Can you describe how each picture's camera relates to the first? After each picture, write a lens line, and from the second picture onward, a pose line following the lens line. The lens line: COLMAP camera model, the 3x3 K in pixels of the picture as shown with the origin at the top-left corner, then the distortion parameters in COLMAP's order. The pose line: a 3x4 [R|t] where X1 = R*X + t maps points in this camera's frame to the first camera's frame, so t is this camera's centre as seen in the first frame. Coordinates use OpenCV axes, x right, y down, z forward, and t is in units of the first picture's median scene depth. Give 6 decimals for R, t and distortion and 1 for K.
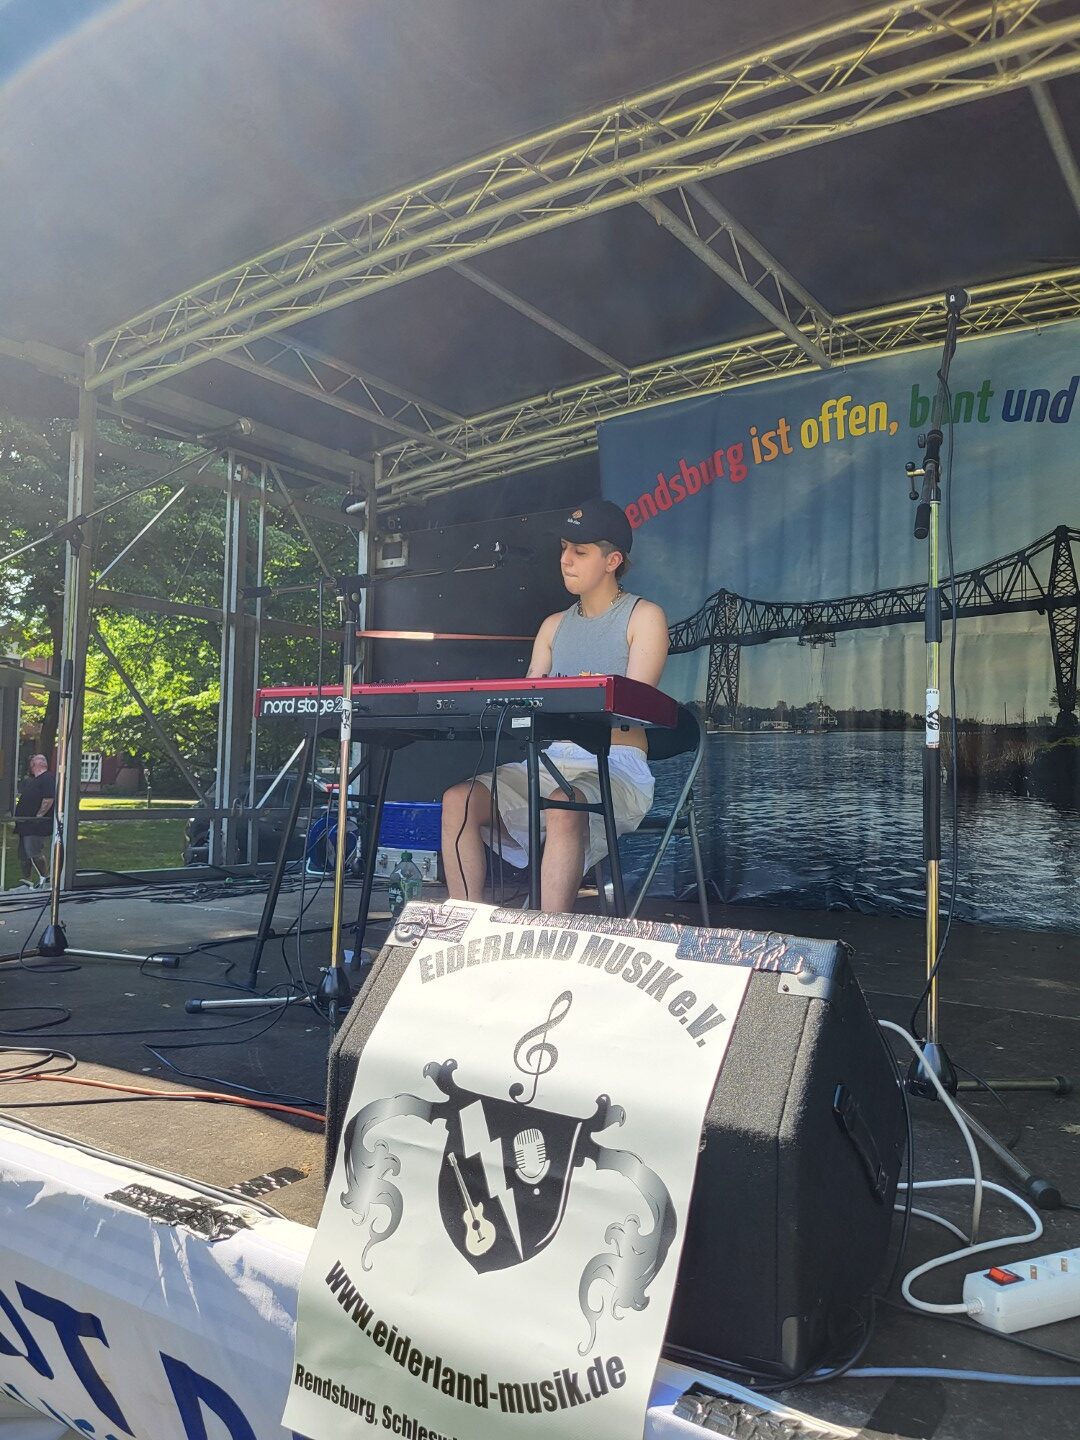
lens RADIAL K [[1096.9, 0, 559.7], [0, 1096.9, 724.1], [0, 0, 1]] dist [0.028915, -0.000059]
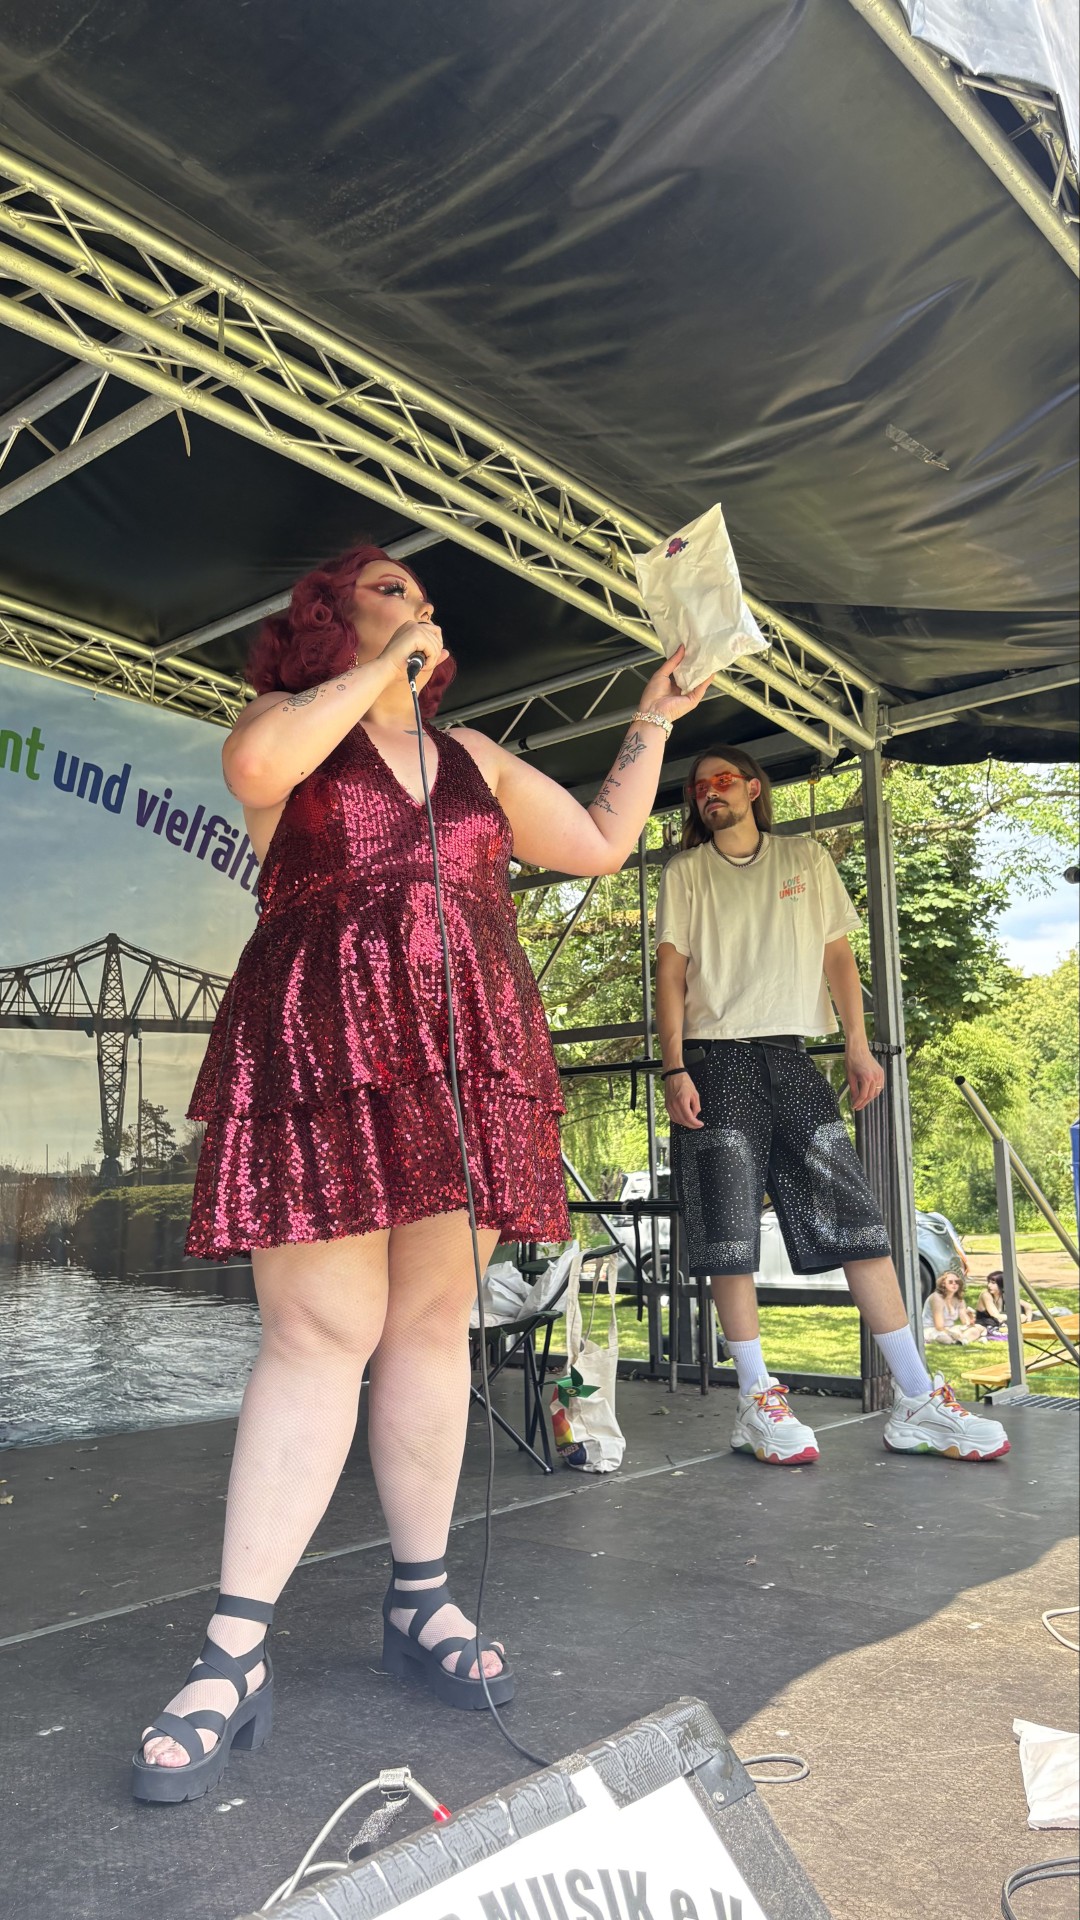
lens RADIAL K [[1477.5, 0, 545.8], [0, 1477.5, 961.8], [0, 0, 1]] dist [0.053778, -0.103100]
pose [[0.096184, 0.125377, 0.987436, -0.602796], [-0.034422, 0.991861, -0.122586, -0.030822], [-0.994768, -0.022199, 0.099717, 0.540654]]
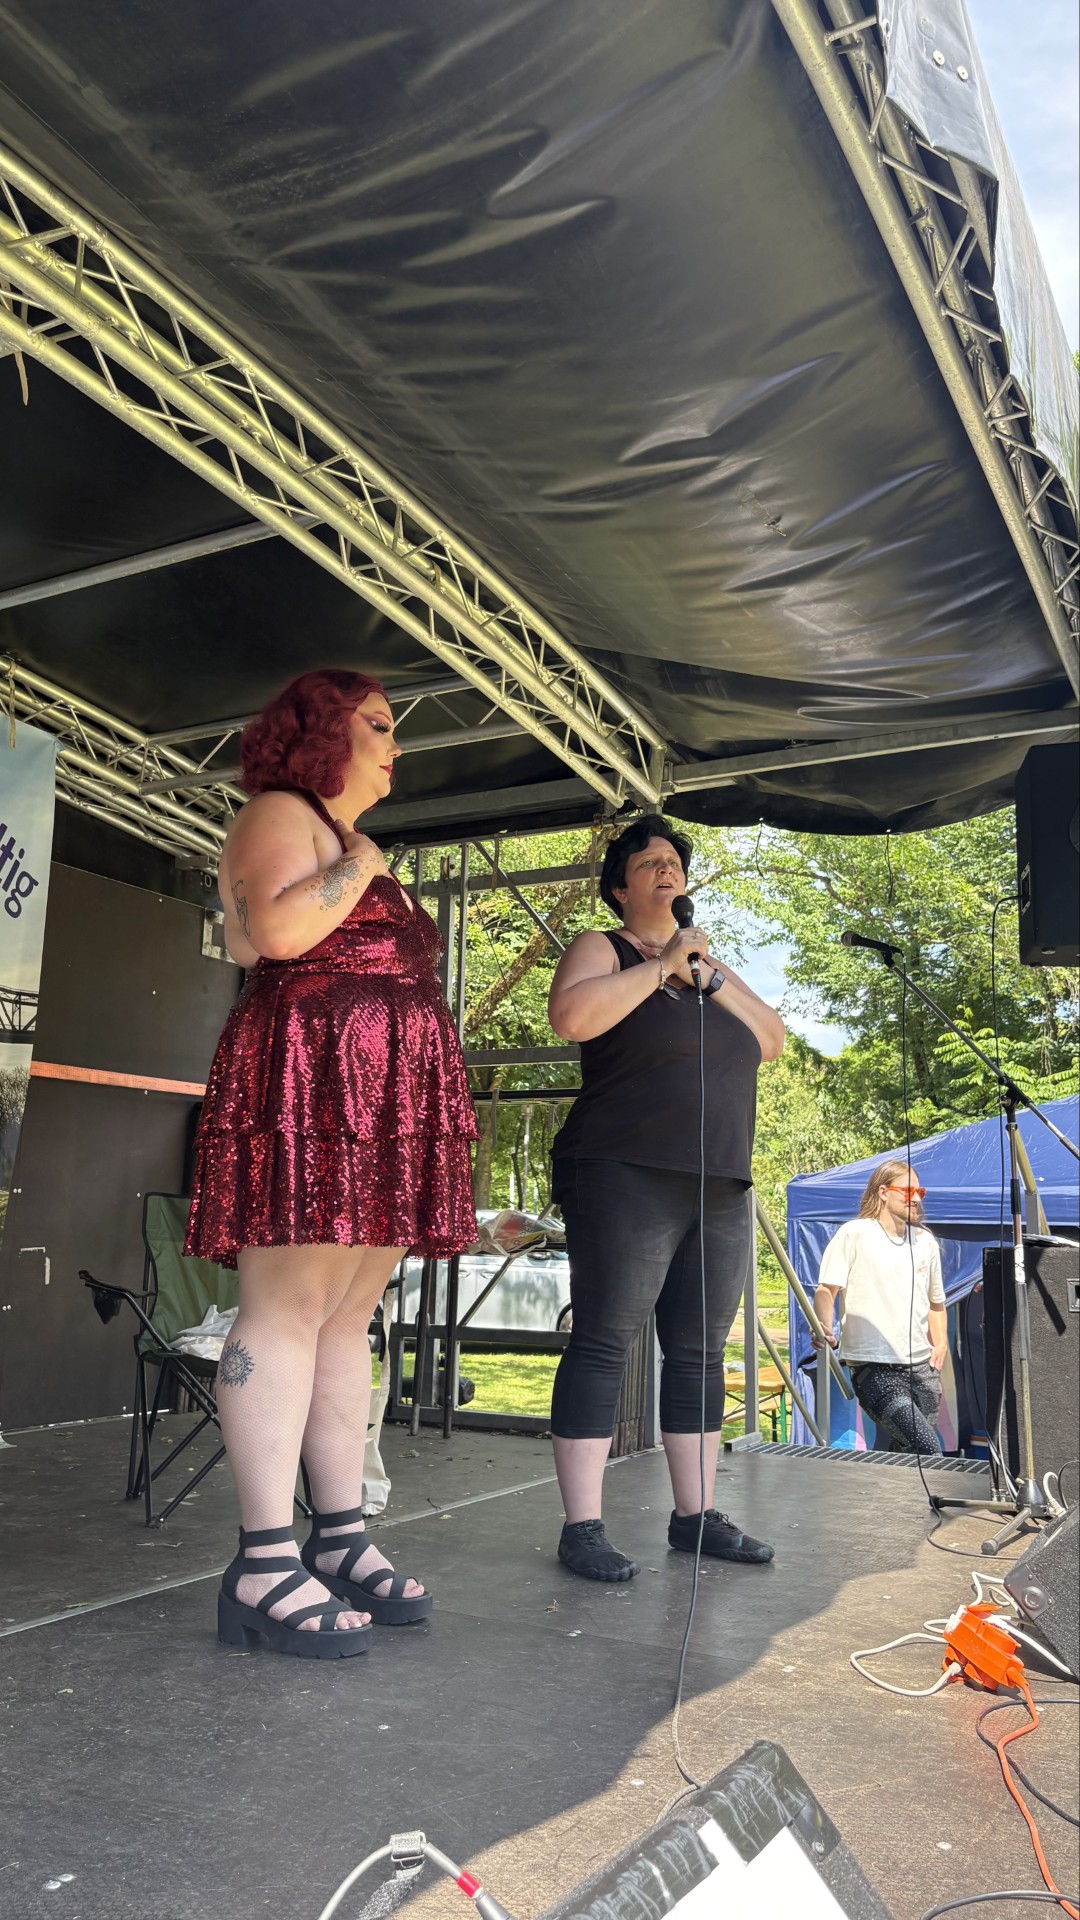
lens RADIAL K [[1469.2, 0, 540.0], [0, 1469.2, 960.0], [0, 0, 1]] dist [0.078472, -0.135223]
pose [[-0.126218, 0.157404, 0.979435, -0.578881], [-0.079503, 0.982550, -0.168150, -0.016571], [-0.988812, -0.099092, -0.111501, 0.618332]]
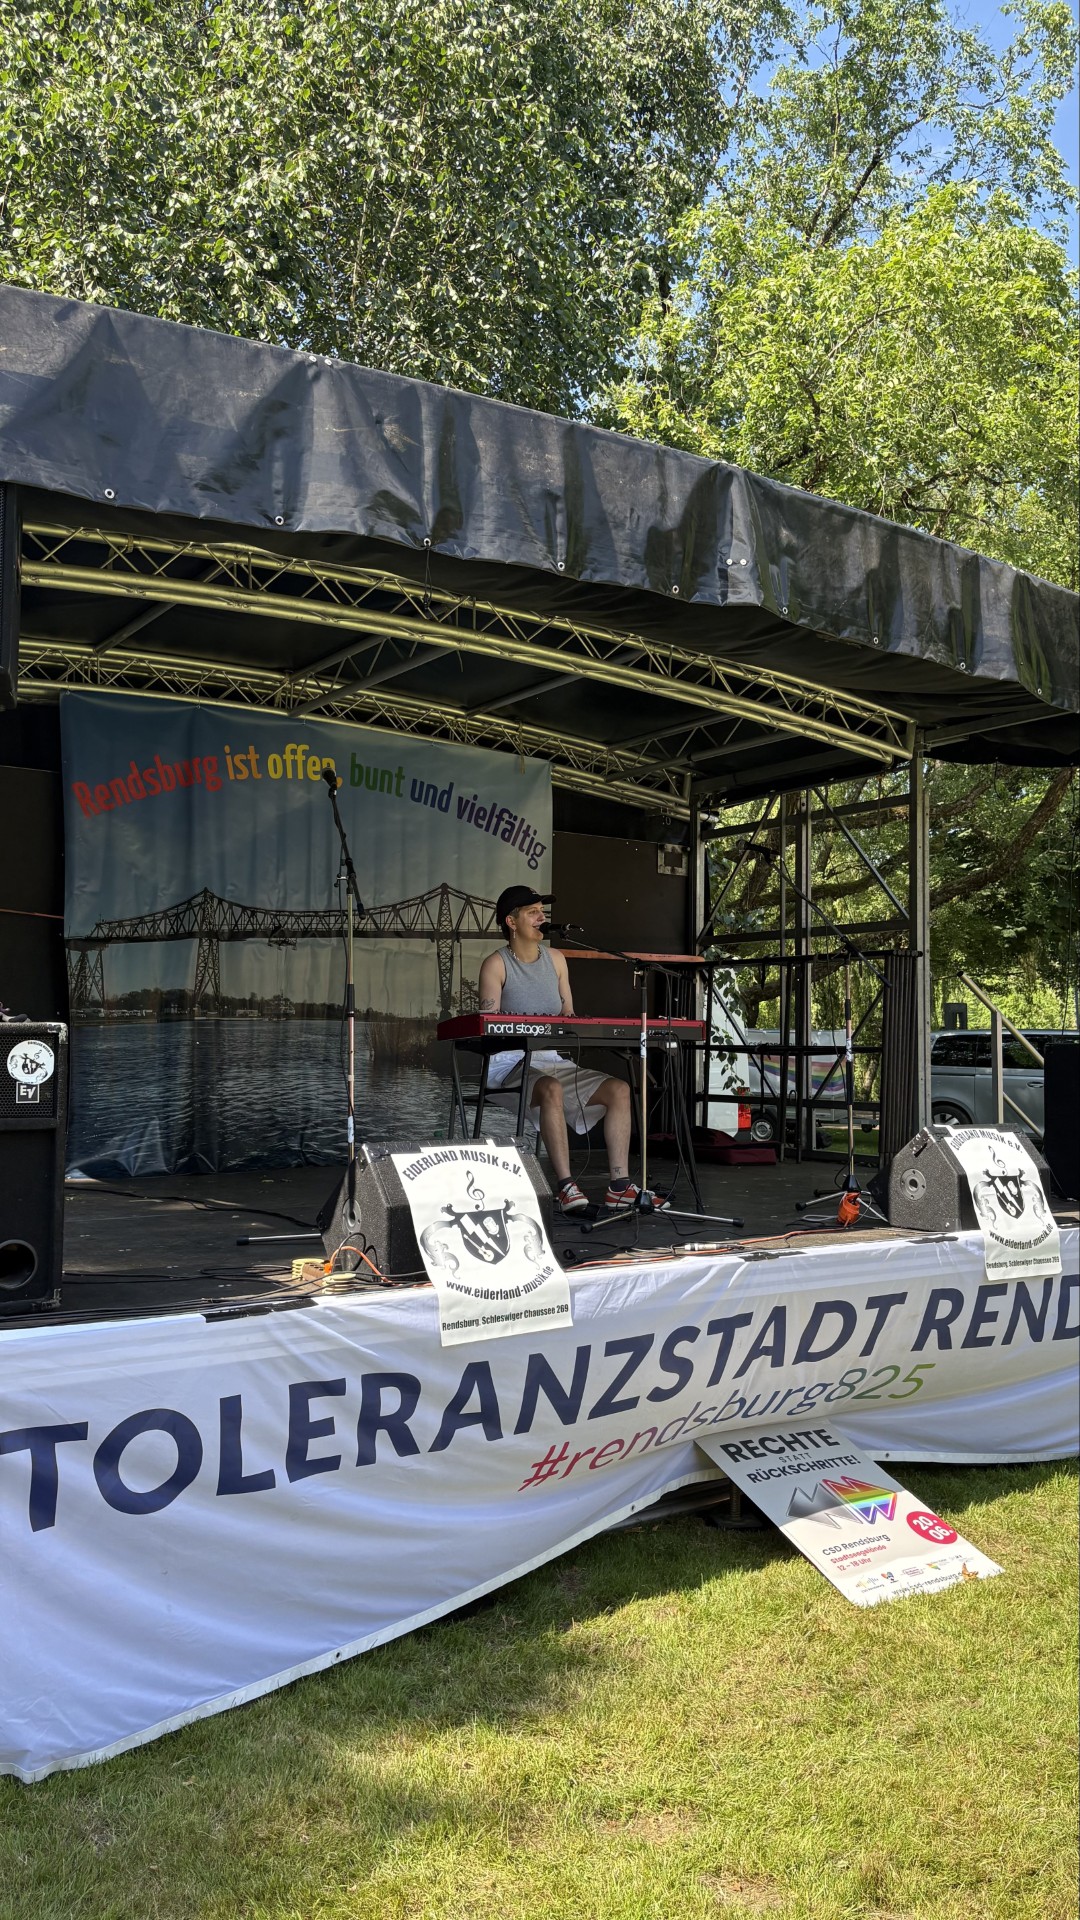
lens RADIAL K [[1469.3, 0, 540.9], [0, 1469.3, 955.0], [0, 0, 1]] dist [0.079057, -0.124912]
pose [[0.340813, 0.038033, 0.939362, -1.282290], [-0.051560, 0.998434, -0.021718, -0.046922], [-0.938716, -0.041031, 0.342240, 0.202522]]
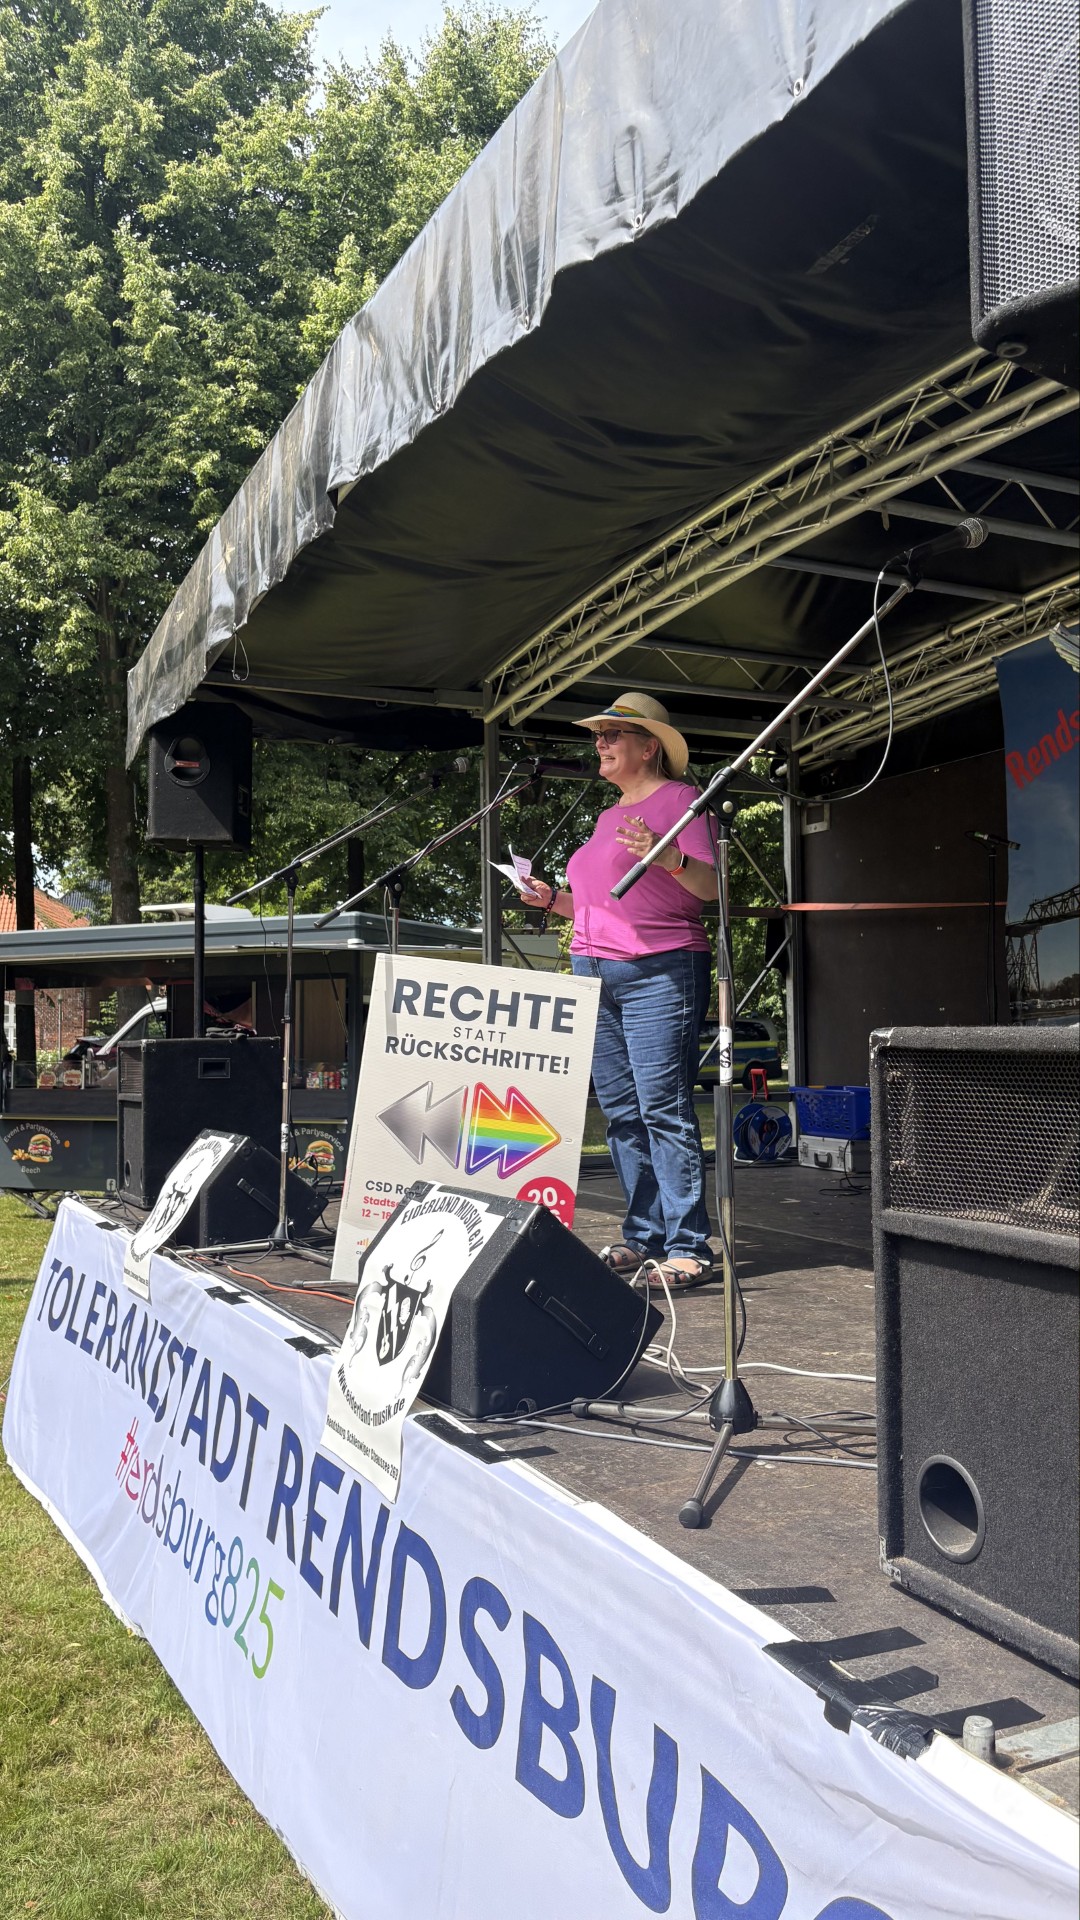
lens RADIAL K [[1469.3, 0, 540.9], [0, 1469.3, 955.0], [0, 0, 1]] dist [0.079057, -0.124912]
pose [[0.864398, -0.059285, -0.499300, 0.373990], [0.057270, 0.998171, -0.019371, -0.041556], [0.499535, -0.011851, 0.866212, -0.276890]]
